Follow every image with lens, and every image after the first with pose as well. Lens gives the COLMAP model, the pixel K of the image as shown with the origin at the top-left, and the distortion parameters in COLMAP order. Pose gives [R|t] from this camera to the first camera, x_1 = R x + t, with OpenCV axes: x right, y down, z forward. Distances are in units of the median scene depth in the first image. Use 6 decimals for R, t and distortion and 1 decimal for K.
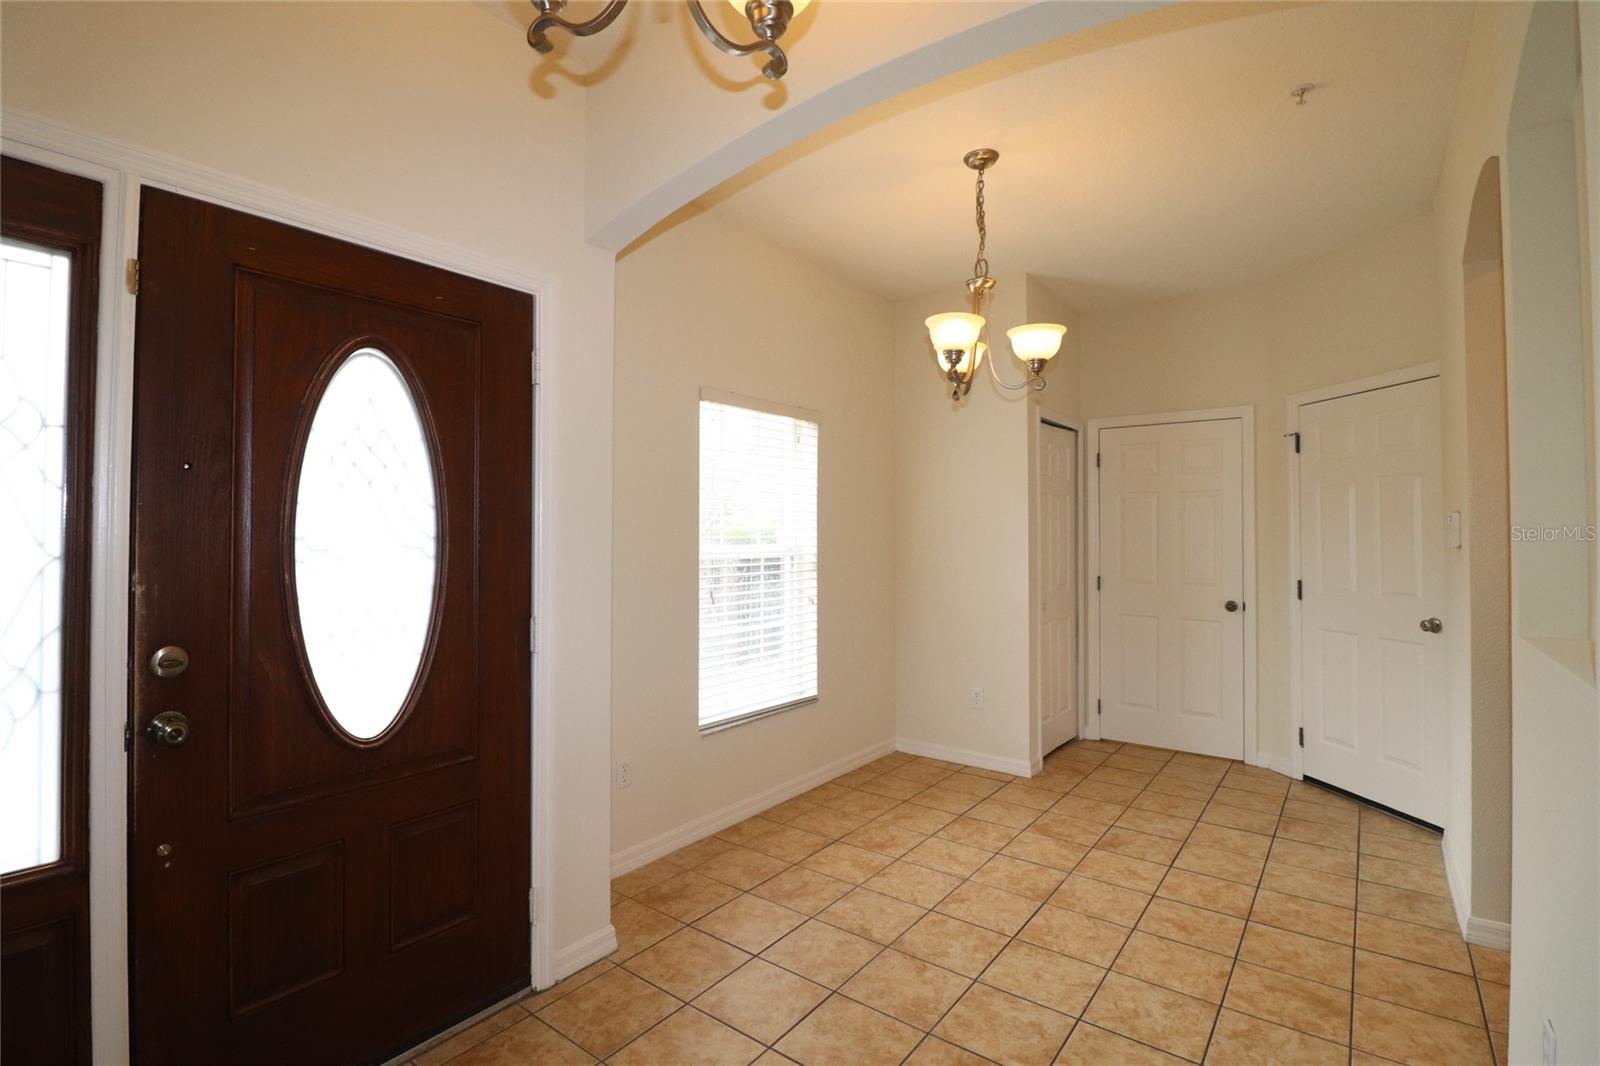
lens RADIAL K [[745.8, 0, 791.9], [0, 745.8, 523.6], [0, 0, 1]] dist [-0.018757, -0.003433]
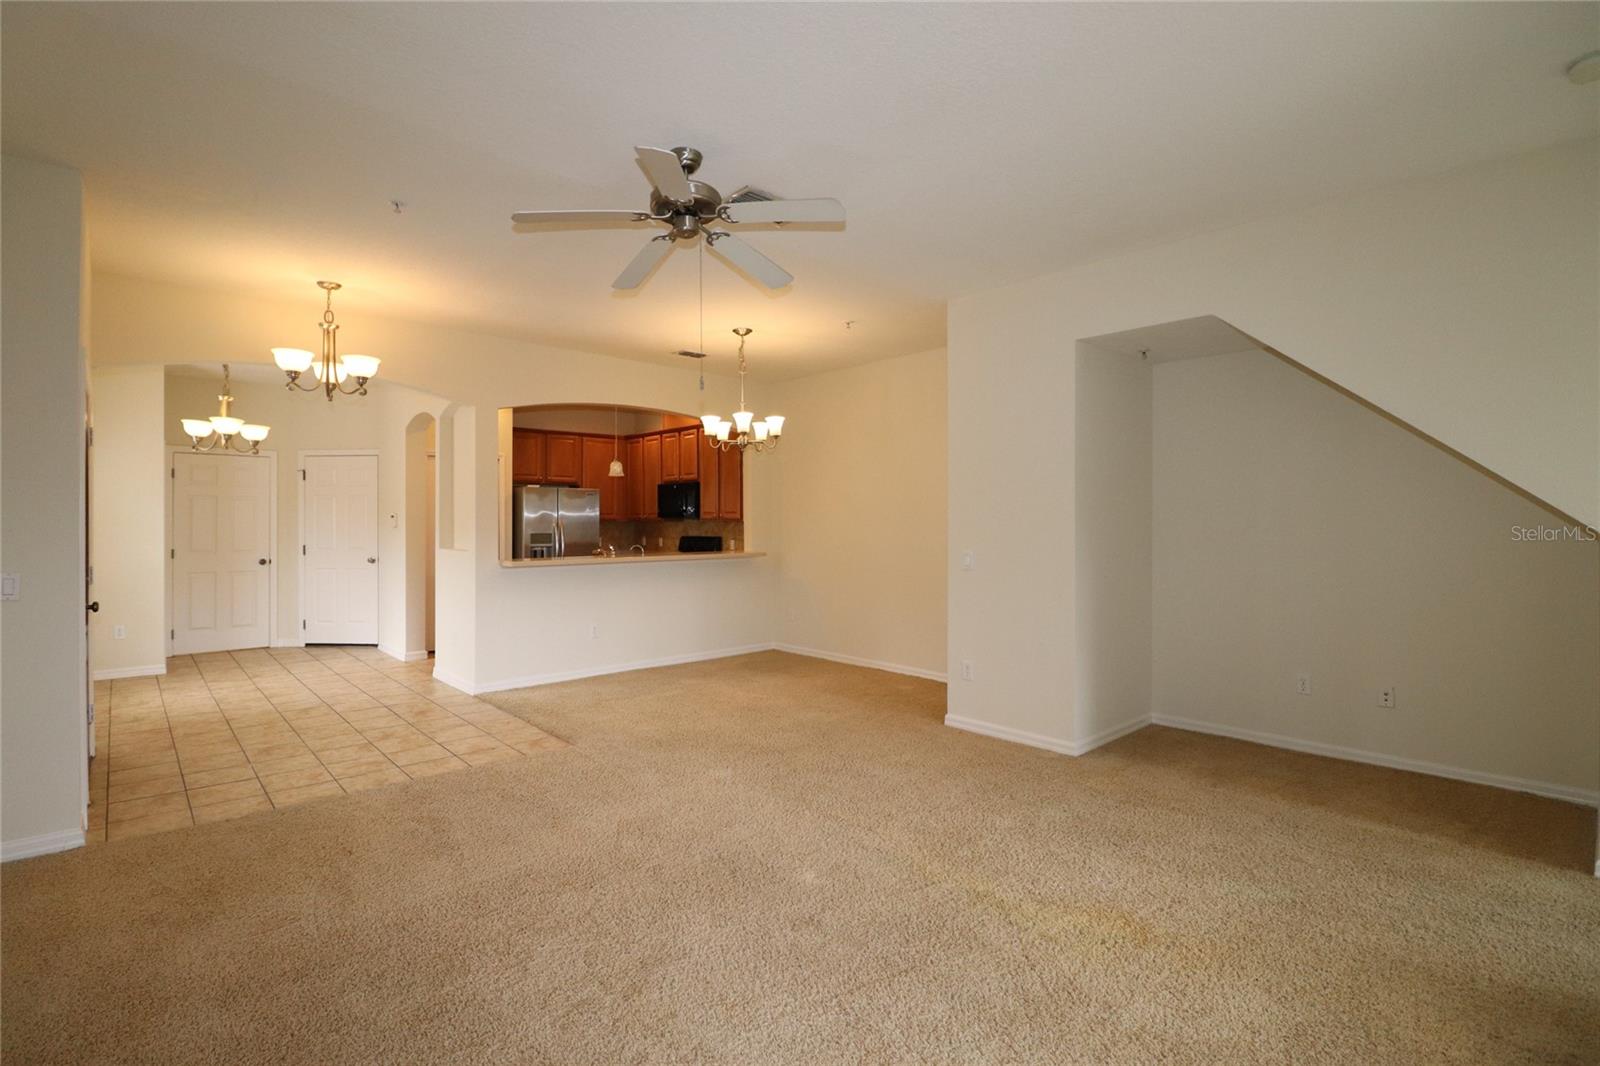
lens RADIAL K [[745.8, 0, 793.9], [0, 745.8, 509.3], [0, 0, 1]] dist [-0.018757, -0.003433]
pose [[0.158081, 0.016228, 0.987293, -1.132593], [-0.017954, 0.999747, -0.013558, -0.016937], [-0.987263, -0.015583, 0.158332, -0.643316]]
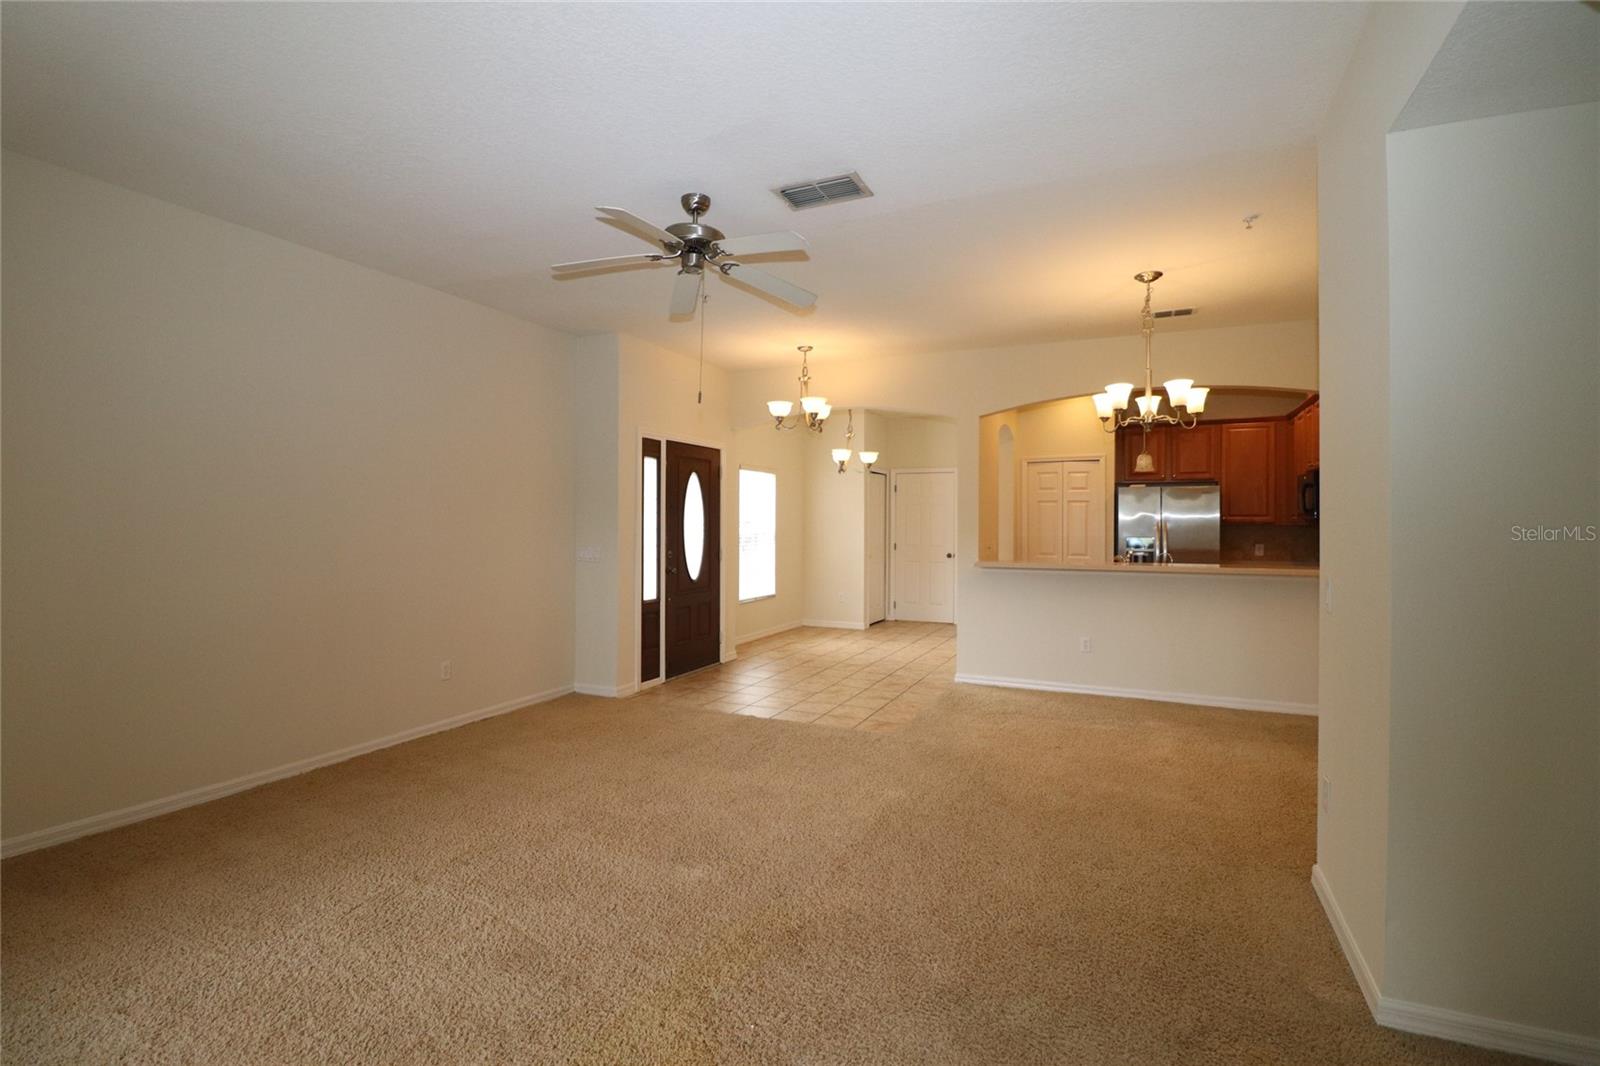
lens RADIAL K [[745.8, 0, 803.6], [0, 745.8, 519.8], [0, 0, 1]] dist [-0.018757, -0.003433]
pose [[0.972837, 0.005665, 0.231422, -0.434873], [-0.008603, 0.999895, 0.011690, -0.025738], [-0.231331, -0.013363, 0.972783, -1.311545]]
